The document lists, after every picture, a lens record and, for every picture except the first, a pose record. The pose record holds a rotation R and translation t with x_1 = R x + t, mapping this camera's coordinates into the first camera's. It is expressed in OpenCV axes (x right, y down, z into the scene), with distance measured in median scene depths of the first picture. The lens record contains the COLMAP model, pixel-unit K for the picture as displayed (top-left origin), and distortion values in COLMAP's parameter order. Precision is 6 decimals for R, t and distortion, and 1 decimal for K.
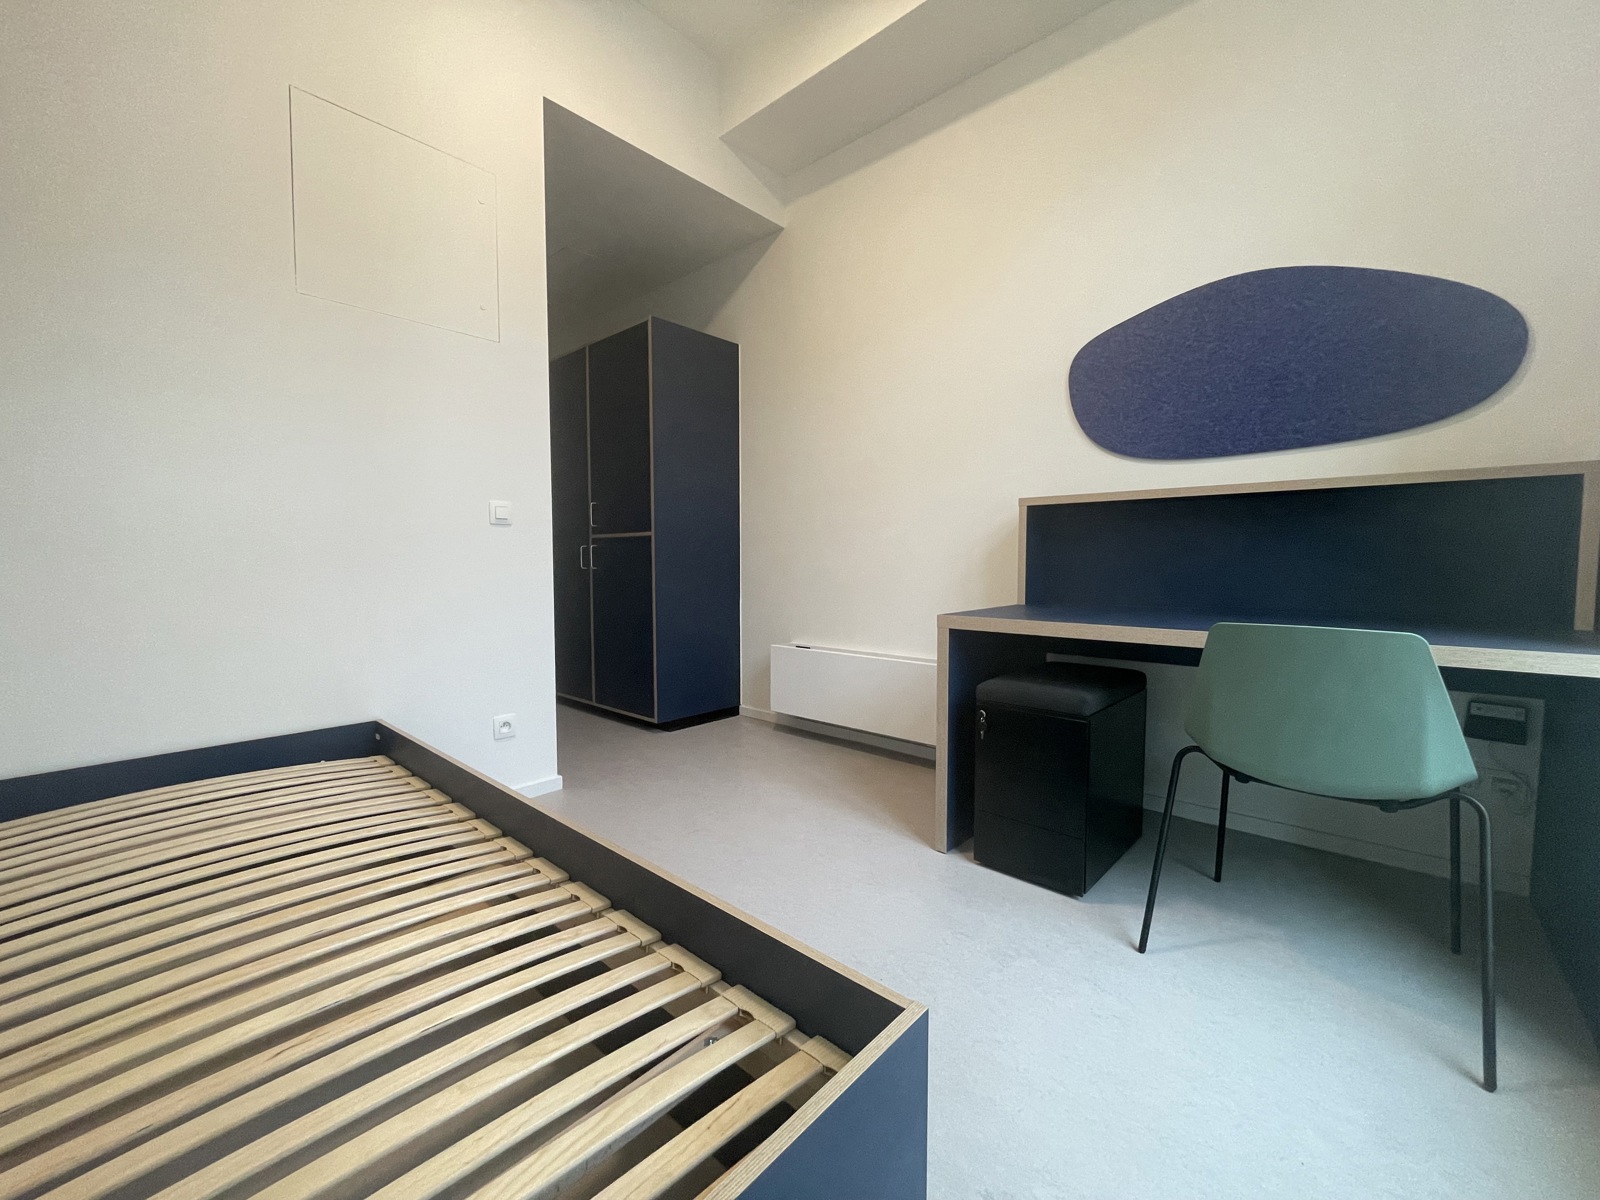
lens RADIAL K [[654.2, 0, 800.0], [0, 654.2, 600.0], [0, 0, 1]] dist [-0.002047, -0.000169]
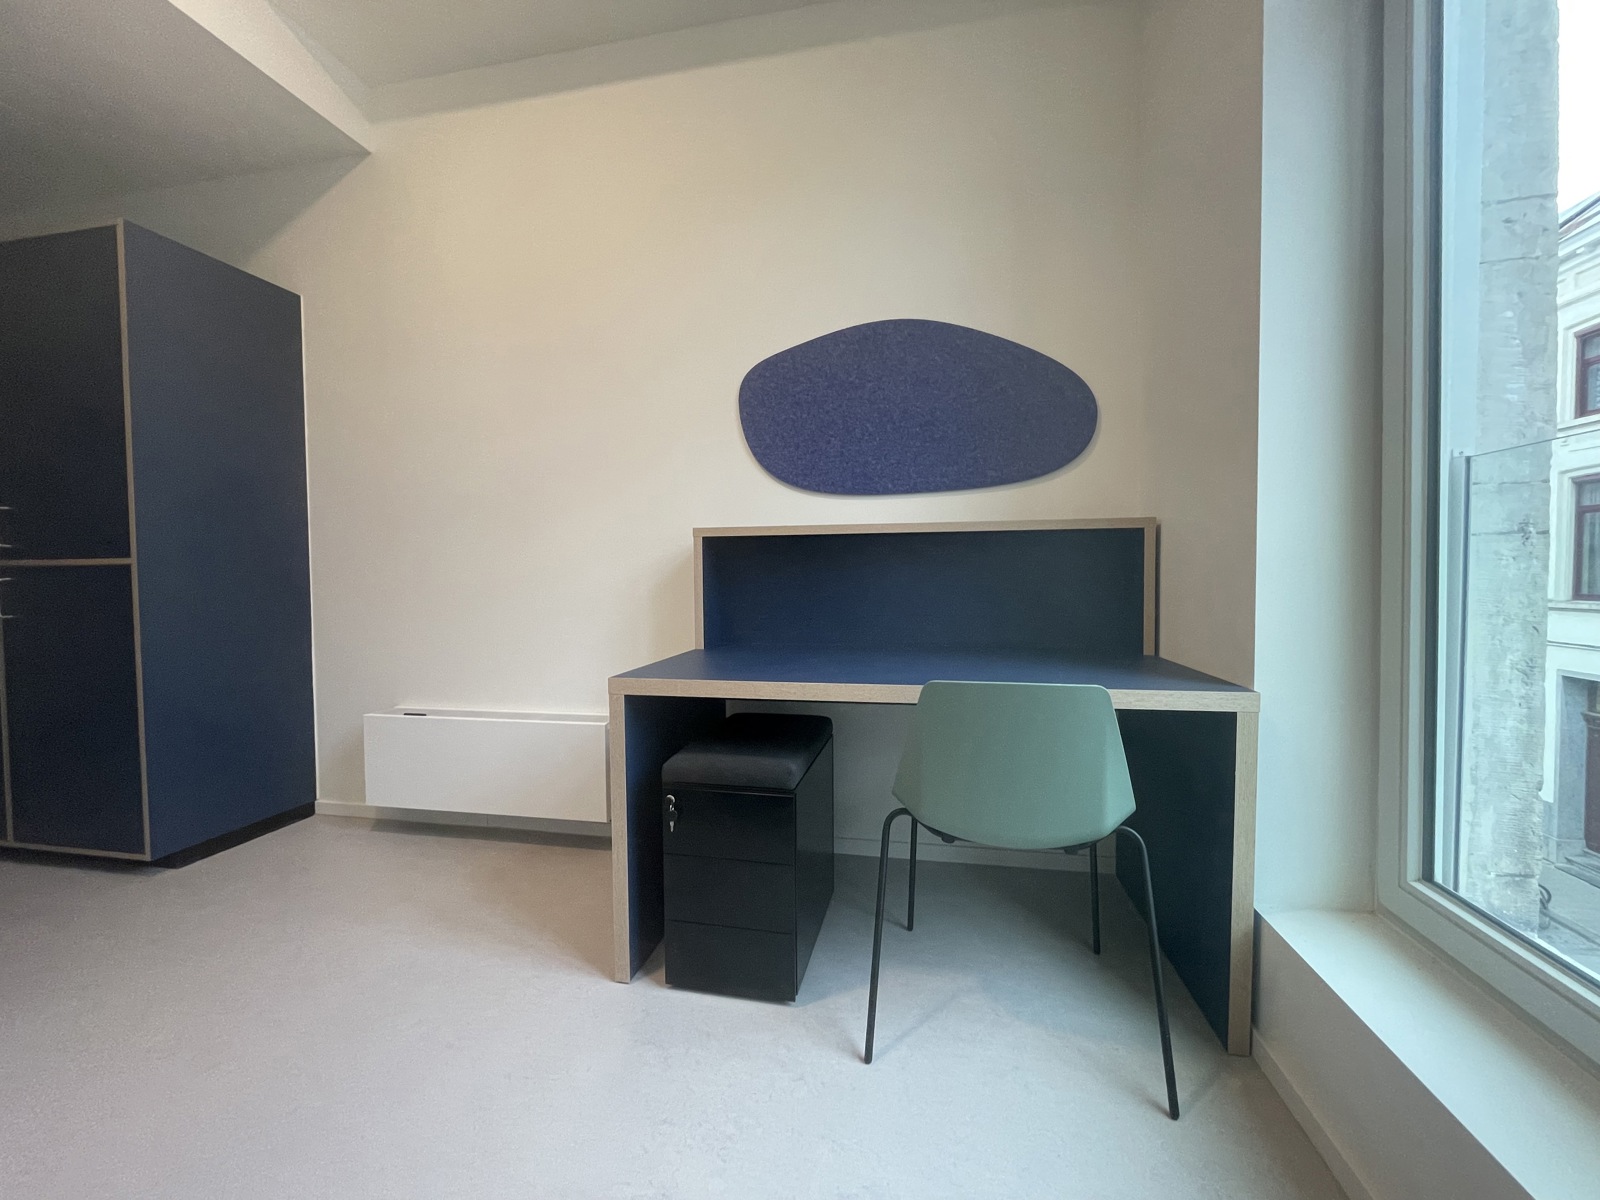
lens RADIAL K [[650.9, 0, 800.0], [0, 650.9, 600.0], [0, 0, 1]] dist [-0.000915, 0.000258]
pose [[0.862488, -0.024227, 0.505498, 0.014910], [0.036898, 0.999205, -0.015066, -0.041626], [-0.504731, 0.031646, 0.862697, 0.181750]]
